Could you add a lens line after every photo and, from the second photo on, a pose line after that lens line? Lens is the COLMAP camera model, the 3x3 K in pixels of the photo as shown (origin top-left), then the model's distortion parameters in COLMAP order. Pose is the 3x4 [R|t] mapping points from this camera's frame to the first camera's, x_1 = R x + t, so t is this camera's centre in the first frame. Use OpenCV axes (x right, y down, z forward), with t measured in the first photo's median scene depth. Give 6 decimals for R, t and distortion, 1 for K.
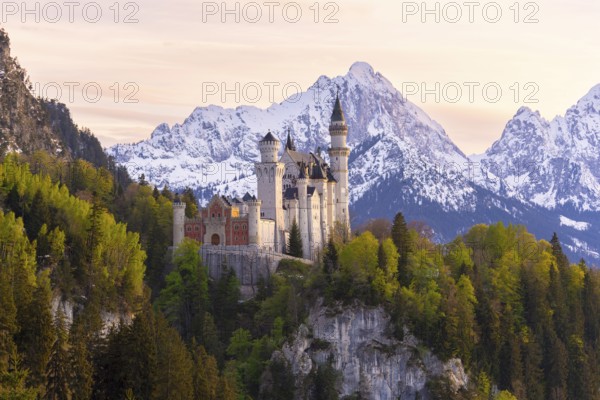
lens RADIAL K [[3233.2, 0, 300.0], [0, 3233.2, 200.0], [0, 0, 1]] dist [-0.062058, -9.644259]
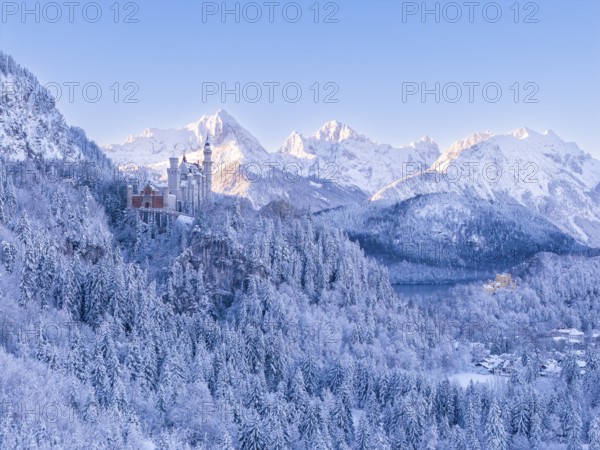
lens RADIAL K [[1404.1, 0, 300.0], [0, 1404.1, 225.0], [0, 0, 1]] dist [-0.014669, 0.323978]
pose [[0.997013, 0.019047, 0.074848, 0.004369], [-0.022268, 0.998851, 0.042444, -0.015016], [-0.073953, -0.043984, 0.996291, 0.086840]]
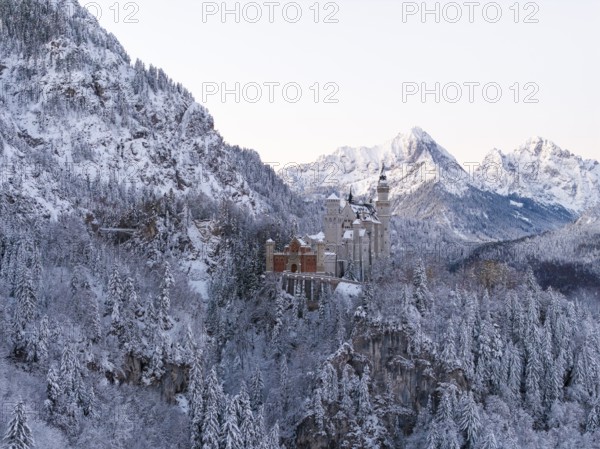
lens RADIAL K [[1264.8, 0, 276.7], [0, 1264.8, 224.5], [0, 0, 1]] dist [-0.007944, 0.219418]
pose [[0.995350, 0.014727, -0.095189, 0.019505], [-0.010846, 0.999094, 0.041155, -0.029793], [0.095709, -0.039932, 0.994608, 0.418755]]
